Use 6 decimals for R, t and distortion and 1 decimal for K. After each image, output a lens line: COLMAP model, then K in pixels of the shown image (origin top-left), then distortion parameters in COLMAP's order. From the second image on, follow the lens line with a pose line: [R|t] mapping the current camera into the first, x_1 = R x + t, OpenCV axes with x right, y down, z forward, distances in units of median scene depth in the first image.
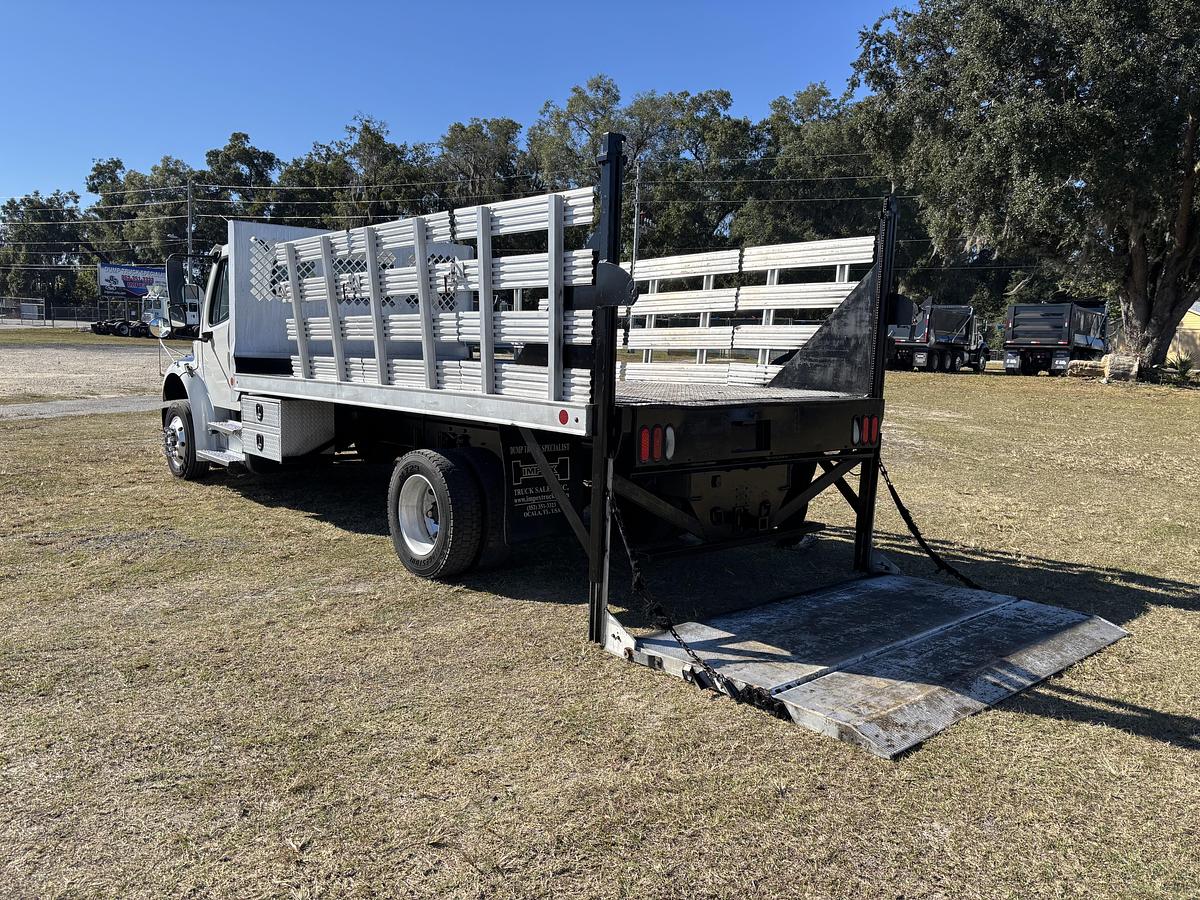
lens RADIAL K [[917.8, 0, 600.6], [0, 917.8, 447.1], [0, 0, 1]] dist [0.045553, -0.054657]
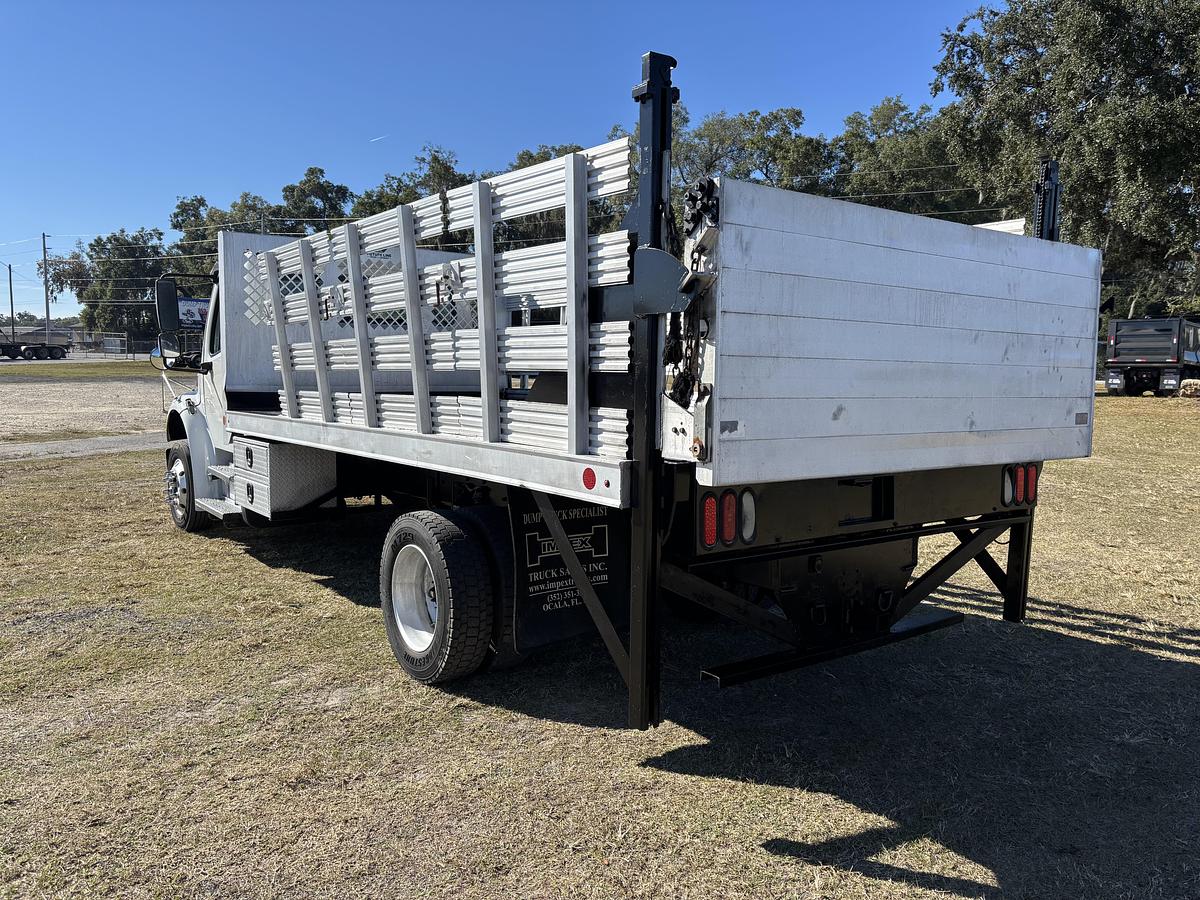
lens RADIAL K [[909.2, 0, 607.6], [0, 909.2, 445.0], [0, 0, 1]] dist [0.043540, -0.056326]
pose [[0.997396, -0.008526, -0.071608, 0.015018], [0.006488, 0.999569, -0.028647, -0.026354], [0.071822, 0.028108, 0.997021, 0.225029]]
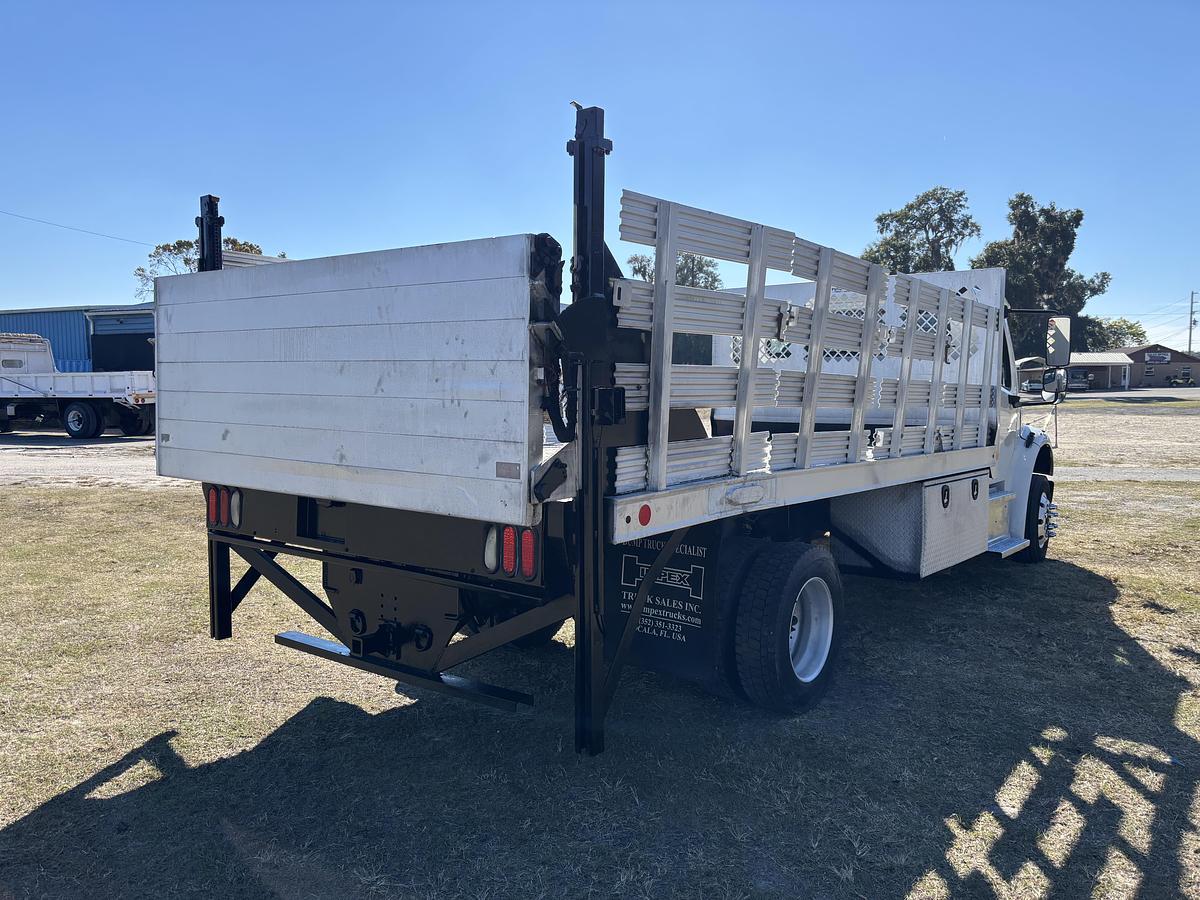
lens RADIAL K [[904.2, 0, 600.0], [0, 904.2, 450.0], [0, 0, 1]] dist [0.081876, -0.096981]
pose [[0.203314, 0.039917, -0.978299, 0.711300], [-0.107940, 0.993992, 0.018125, -0.080928], [0.973145, 0.101913, 0.206402, 0.797405]]
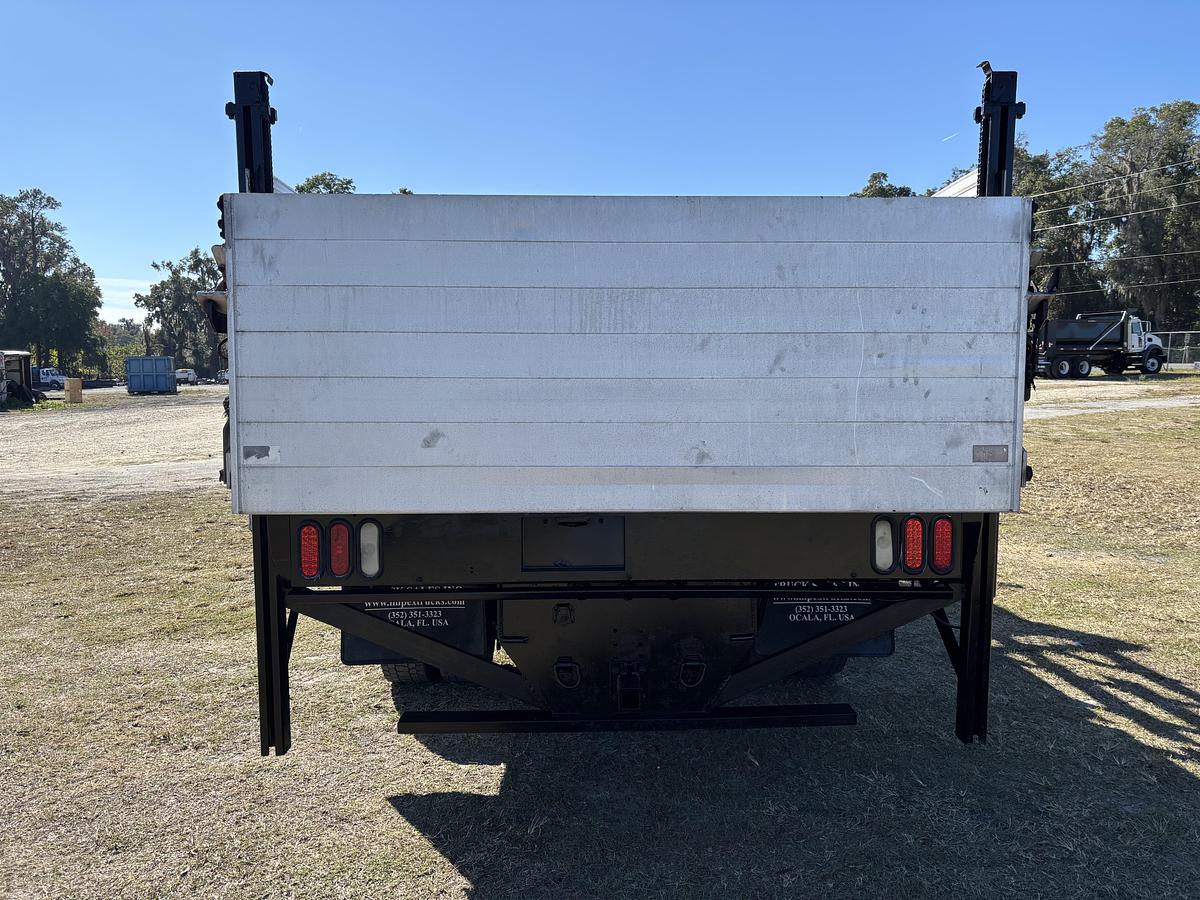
lens RADIAL K [[904.2, 0, 600.0], [0, 904.2, 450.0], [0, 0, 1]] dist [0.081876, -0.096981]
pose [[0.769217, 0.021297, -0.638632, 0.403609], [-0.041473, 0.999001, -0.016639, -0.046551], [0.637640, 0.039285, 0.769332, 0.430096]]
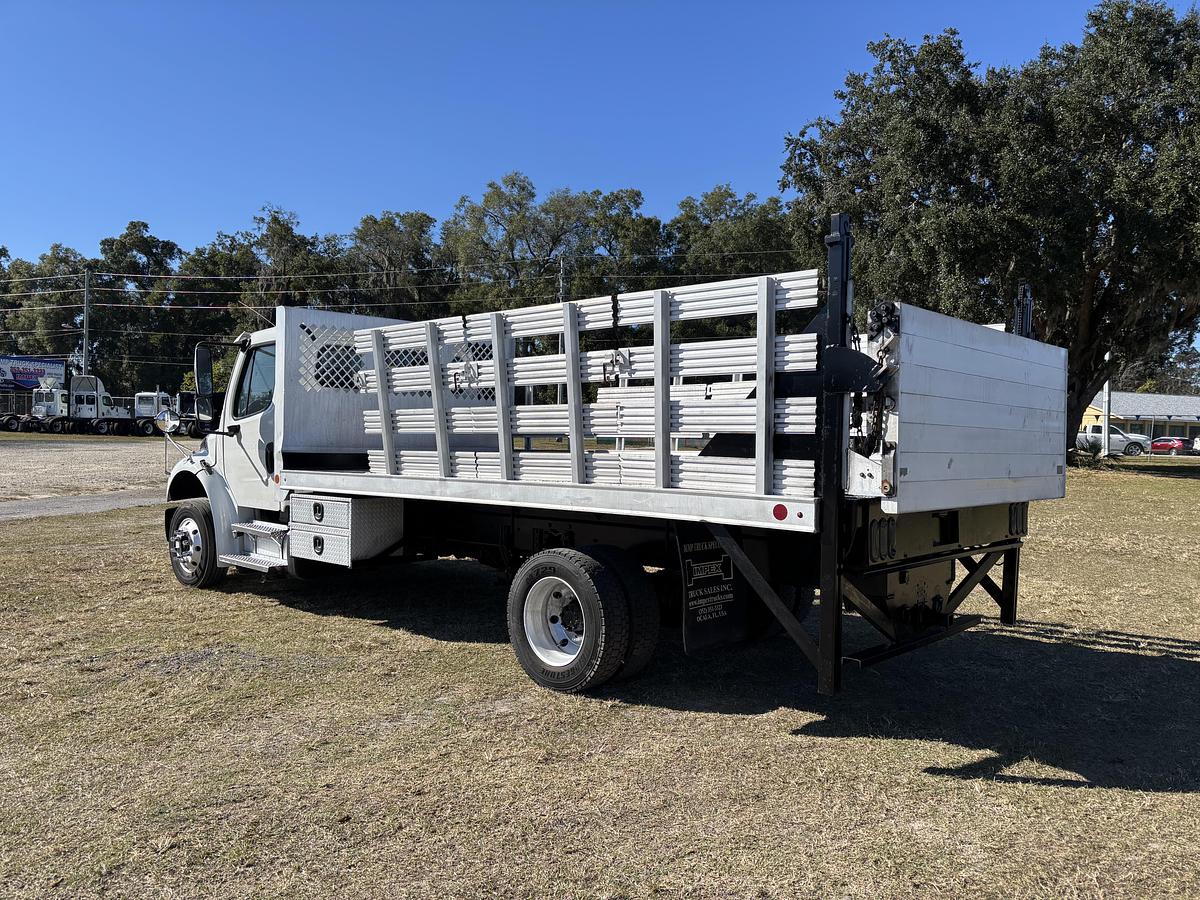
lens RADIAL K [[917.8, 0, 600.6], [0, 917.8, 447.1], [0, 0, 1]] dist [0.045553, -0.054657]
pose [[0.992932, -0.012139, 0.118060, -0.226181], [0.023456, 0.995206, -0.094947, -0.009660], [-0.116341, 0.097046, 0.988457, 0.066275]]
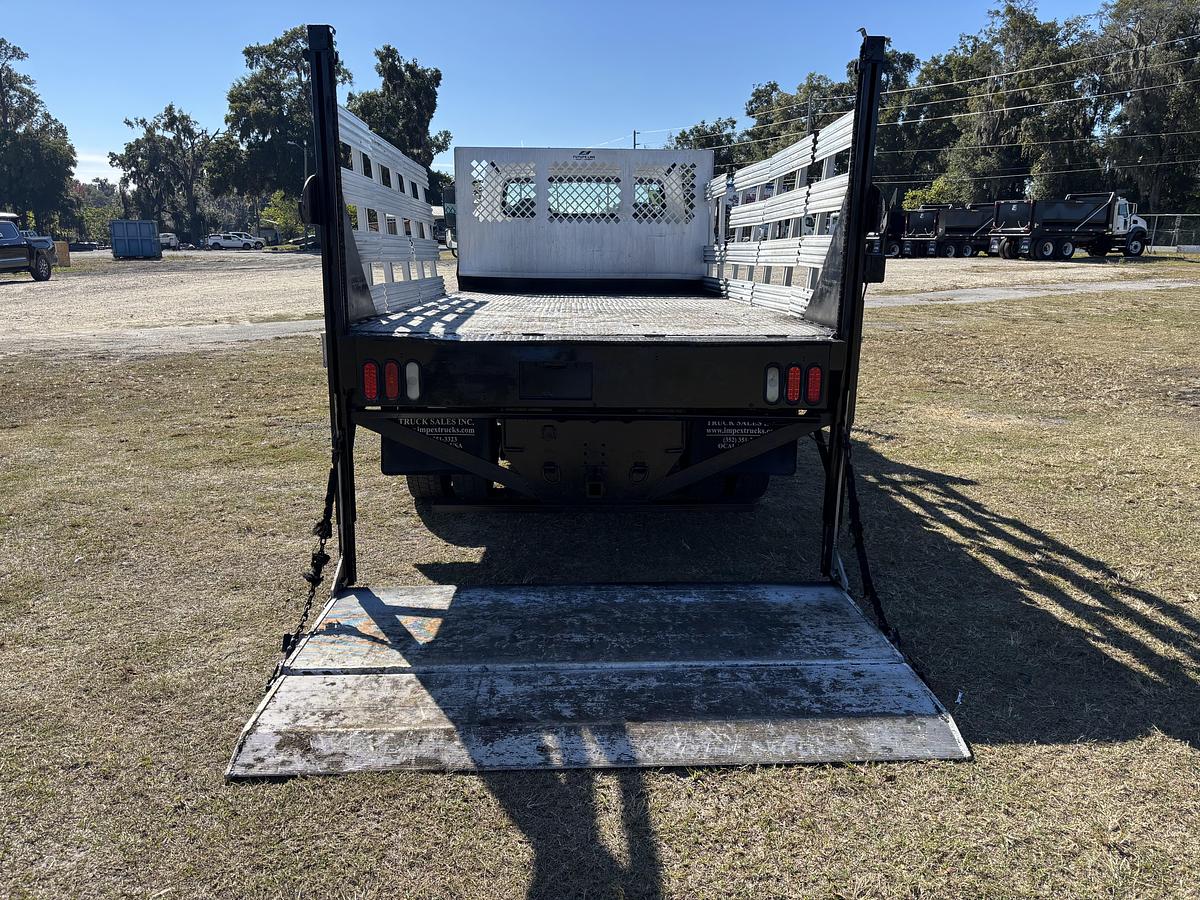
lens RADIAL K [[917.8, 0, 600.6], [0, 917.8, 447.1], [0, 0, 1]] dist [0.045553, -0.054657]
pose [[0.776752, 0.116588, -0.618921, 0.530507], [-0.058088, 0.991790, 0.113925, -0.036404], [0.627122, -0.052539, 0.777147, 0.291759]]
